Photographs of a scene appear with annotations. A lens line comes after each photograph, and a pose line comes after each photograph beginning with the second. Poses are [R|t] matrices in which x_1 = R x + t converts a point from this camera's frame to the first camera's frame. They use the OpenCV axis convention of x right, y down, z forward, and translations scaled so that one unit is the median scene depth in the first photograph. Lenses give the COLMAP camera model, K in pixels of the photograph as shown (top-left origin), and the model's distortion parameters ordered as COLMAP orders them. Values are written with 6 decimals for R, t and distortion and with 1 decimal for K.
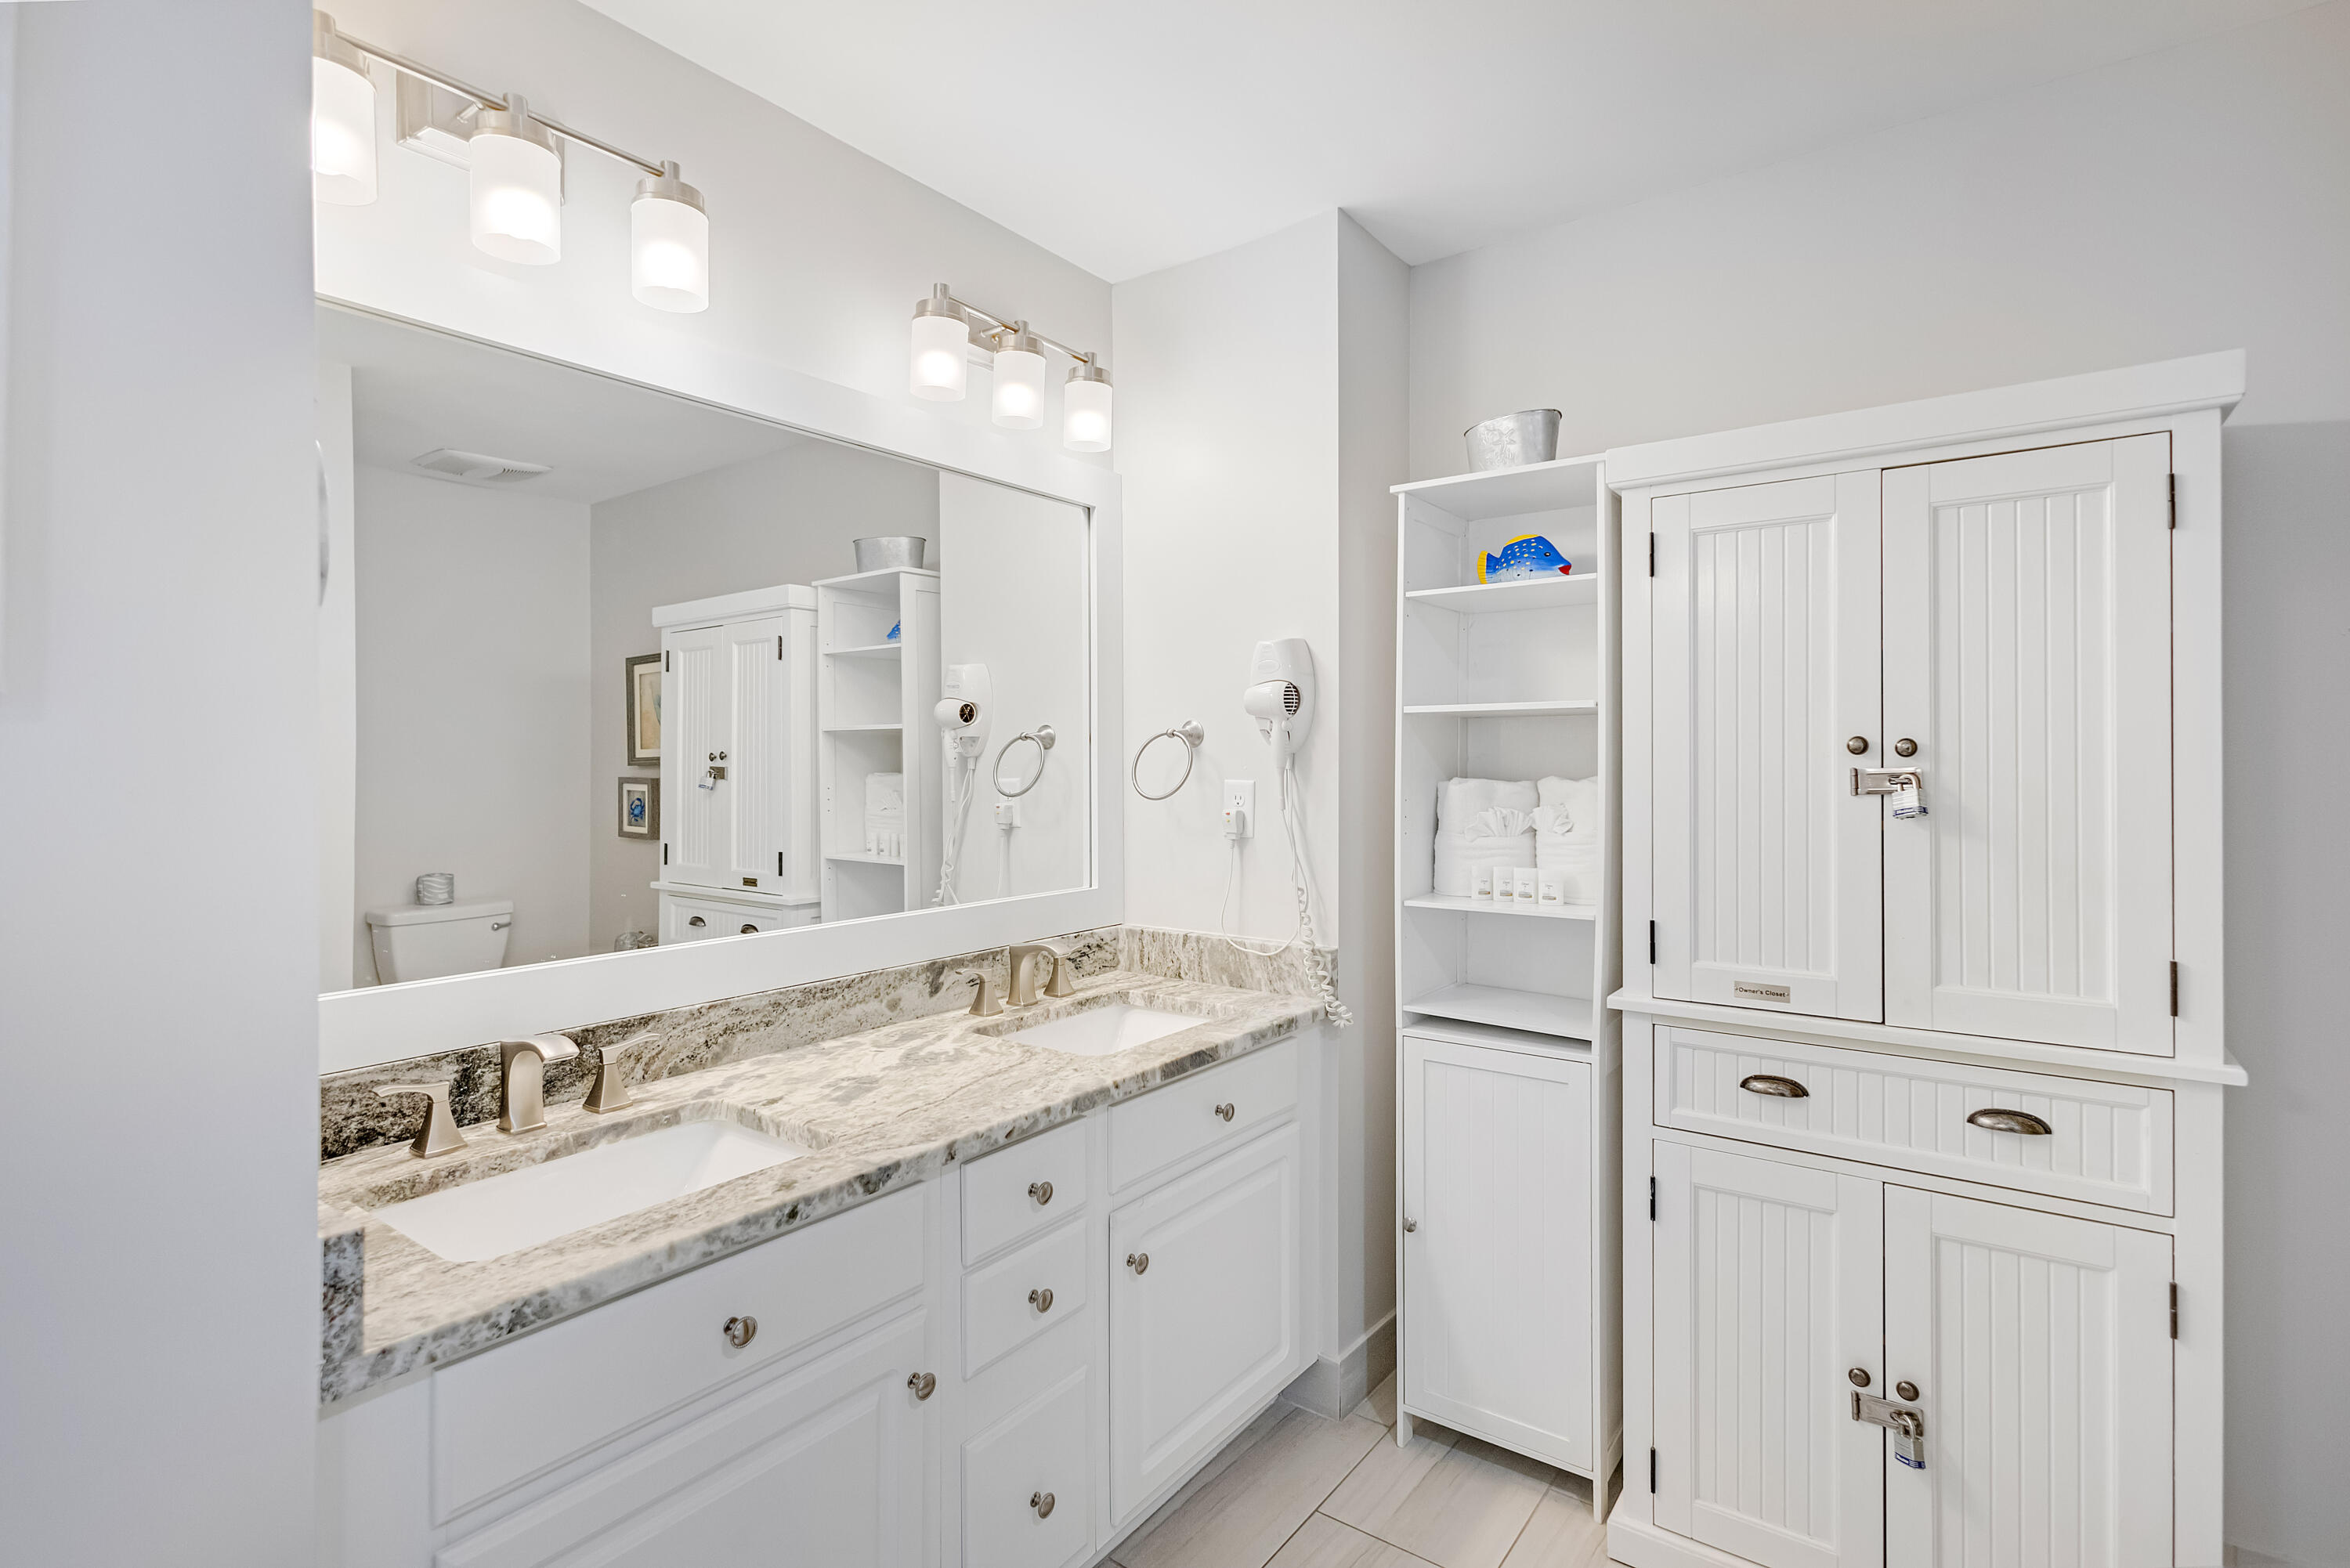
lens RADIAL K [[1118.0, 0, 1177.5], [0, 1118.0, 744.7], [0, 0, 1]] dist [0.000231, 0.000126]
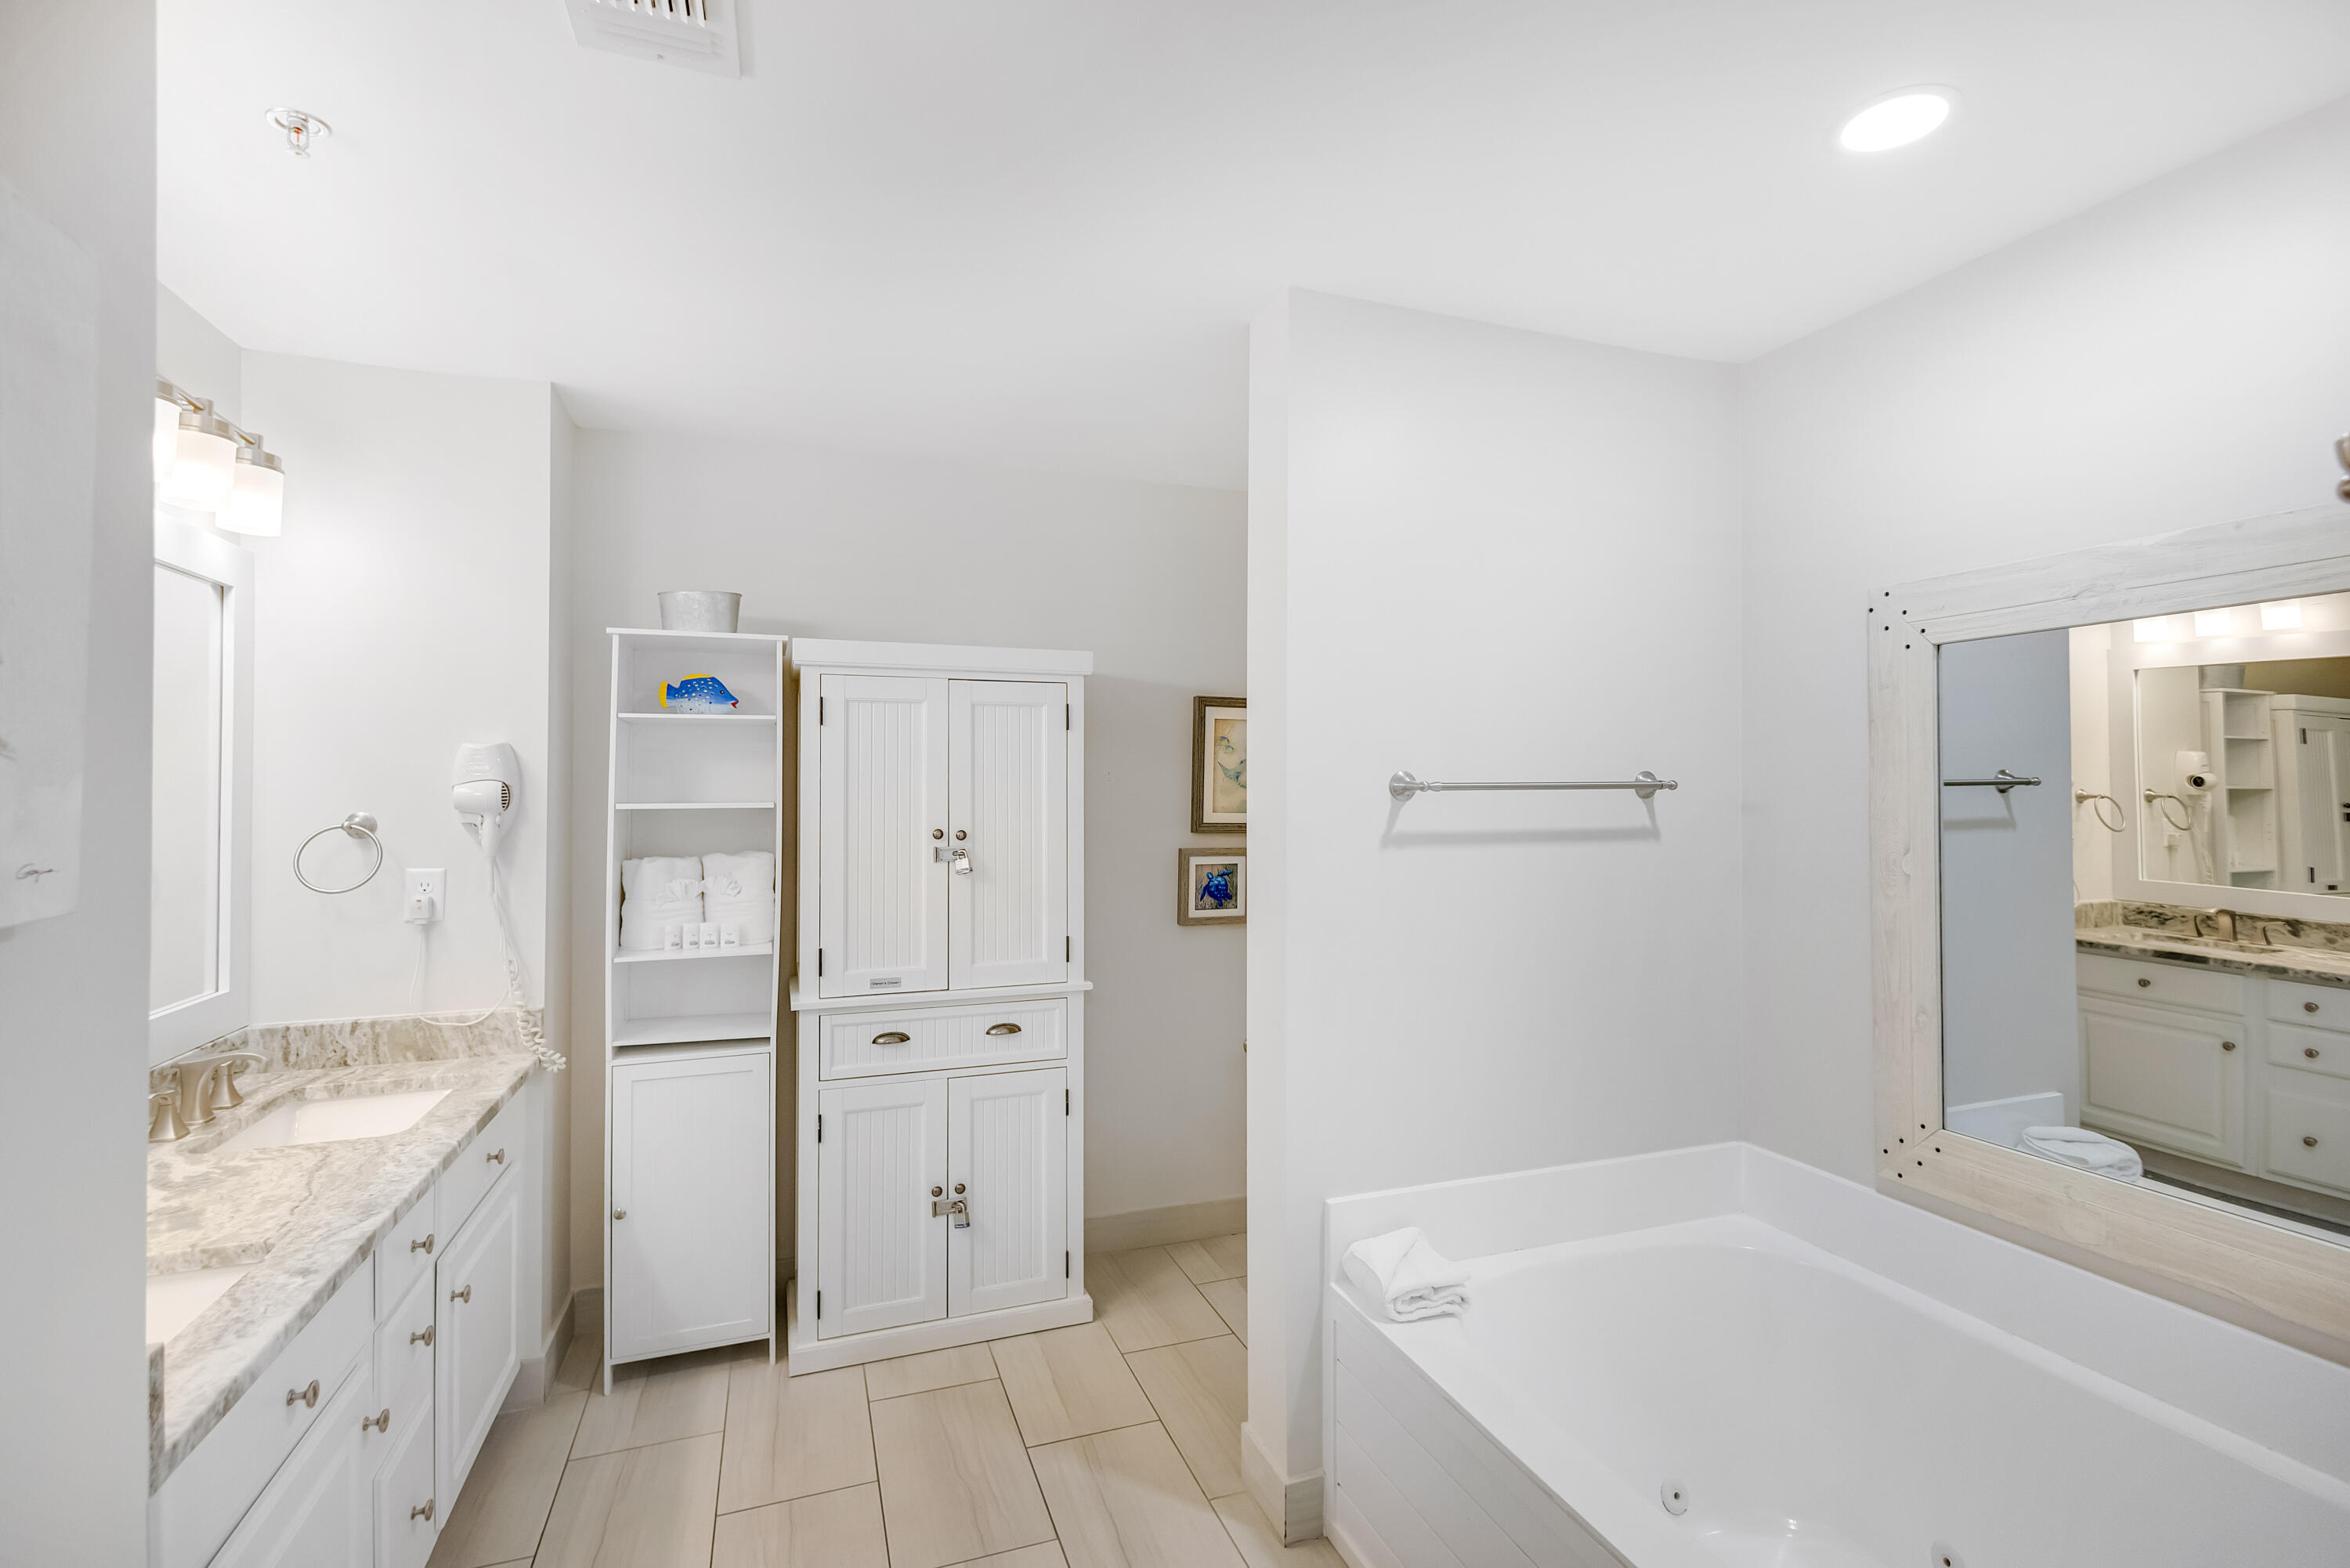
lens RADIAL K [[1045.9, 0, 1177.6], [0, 1045.9, 770.3], [0, 0, 1]] dist [0.001226, 0.000061]
pose [[0.566568, 0.015801, 0.823864, -0.414865], [-0.007858, 0.999874, -0.013772, -0.061778], [-0.823978, 0.001329, 0.566621, -0.191529]]
